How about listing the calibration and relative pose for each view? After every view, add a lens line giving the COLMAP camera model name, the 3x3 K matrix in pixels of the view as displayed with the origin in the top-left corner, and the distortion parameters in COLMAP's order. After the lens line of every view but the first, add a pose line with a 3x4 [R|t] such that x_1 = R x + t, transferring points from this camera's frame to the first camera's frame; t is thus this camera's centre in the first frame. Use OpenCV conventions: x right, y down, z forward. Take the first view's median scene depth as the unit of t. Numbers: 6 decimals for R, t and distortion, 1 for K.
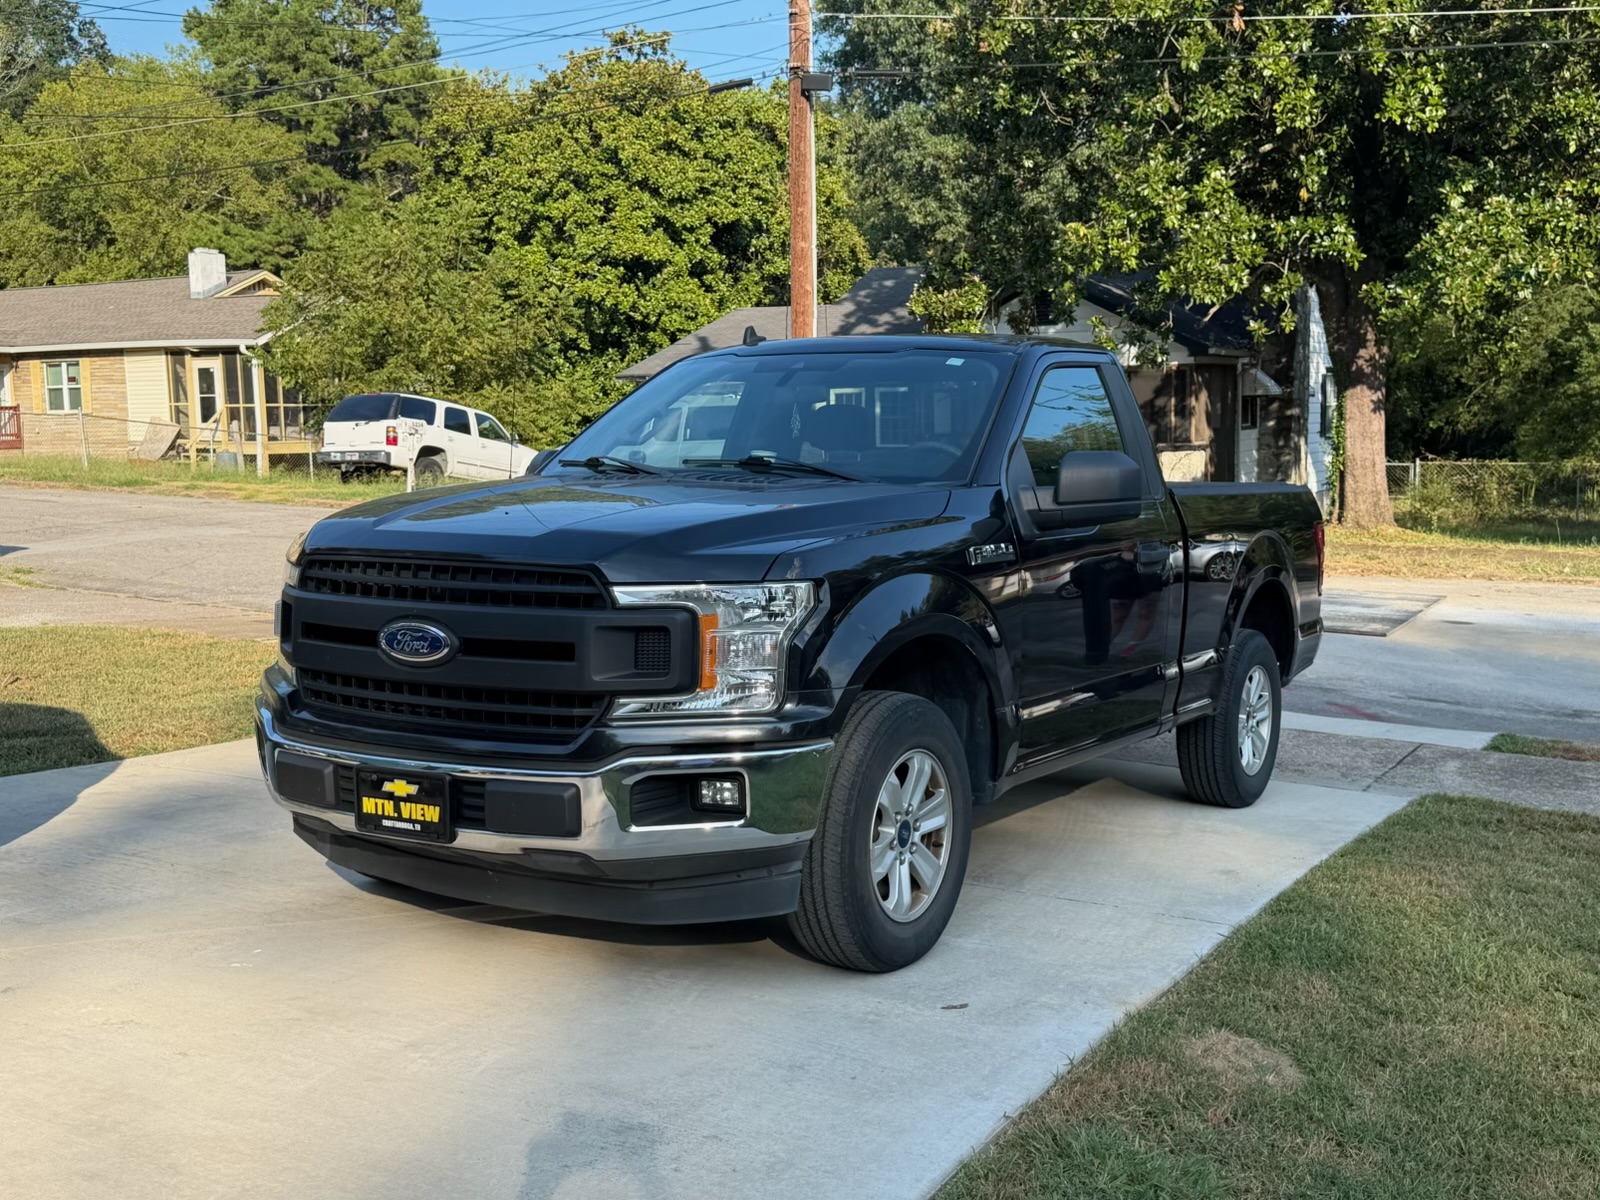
lens RADIAL K [[1734.0, 0, 800.2], [0, 1734.0, 604.1], [0, 0, 1]] dist [0.043894, 0.000000]
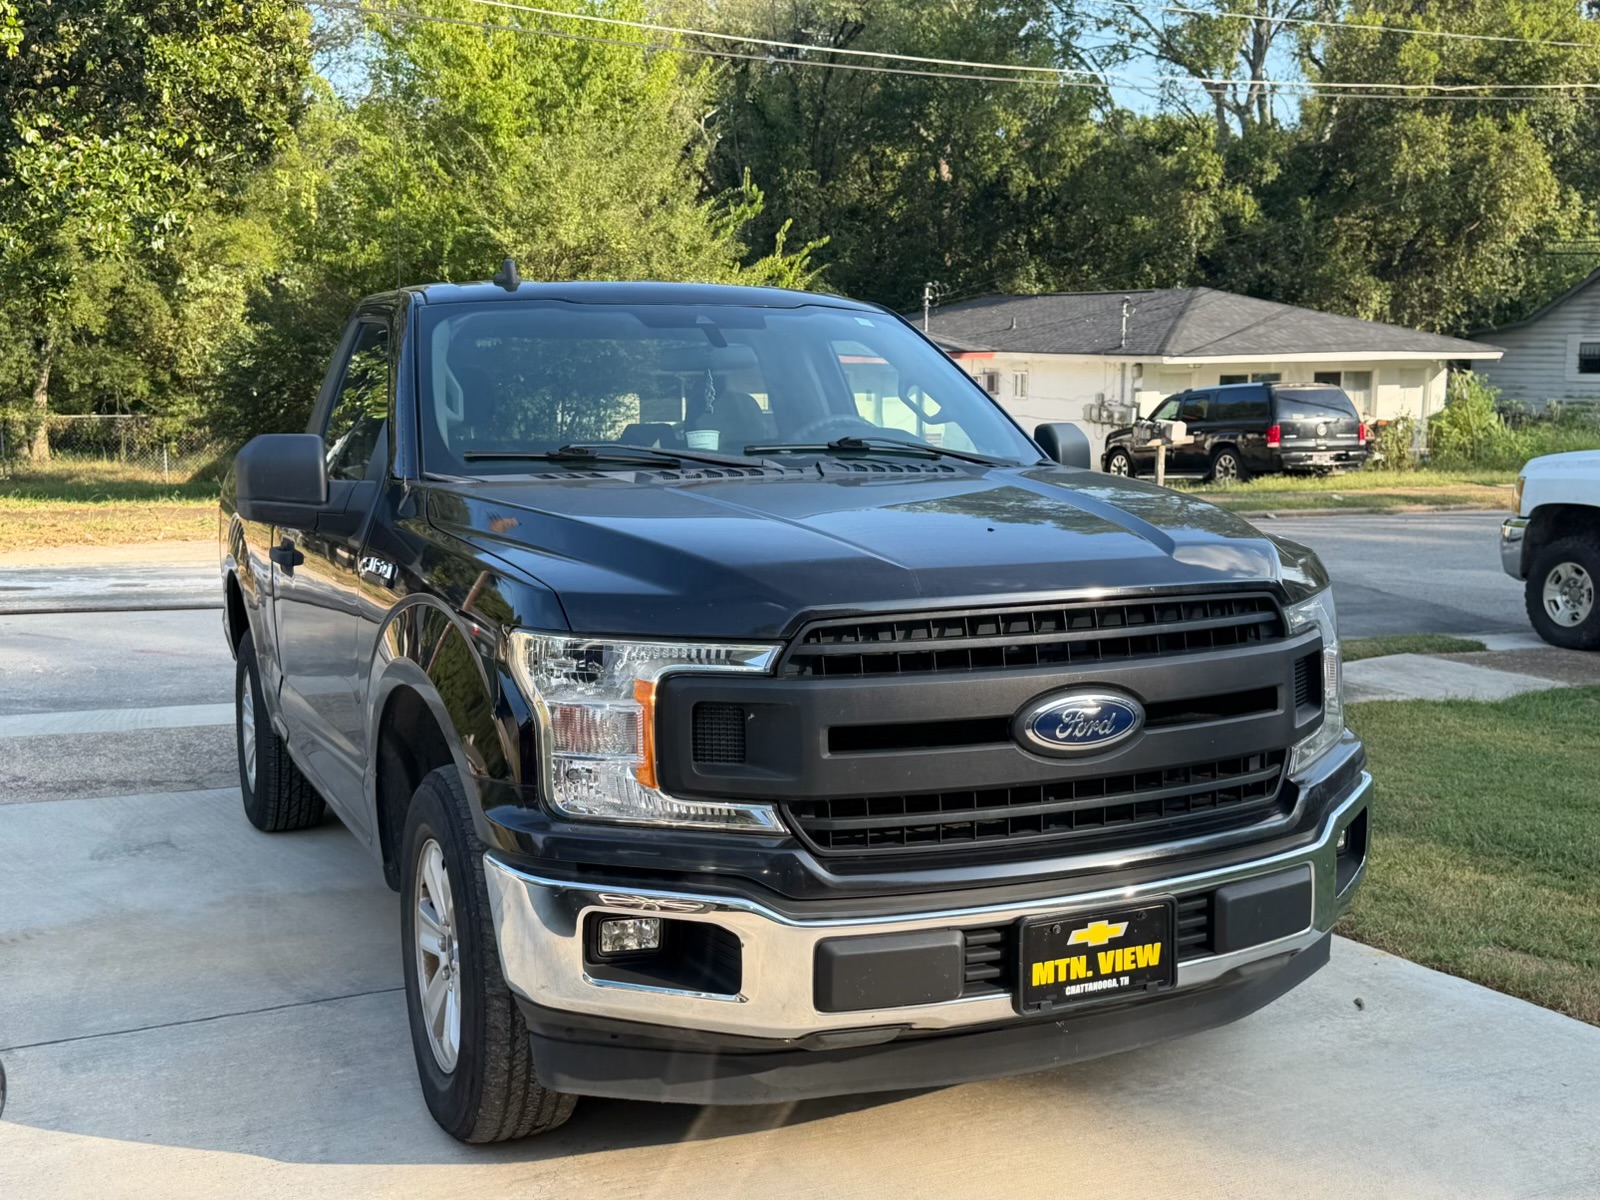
lens RADIAL K [[1734.0, 0, 800.3], [0, 1734.0, 594.2], [0, 0, 1]] dist [0.043894, 0.000000]
pose [[0.555595, -0.103640, 0.824968, -0.849144], [0.083948, 0.994123, 0.068355, -0.086183], [-0.827204, 0.031277, 0.561030, 0.697126]]
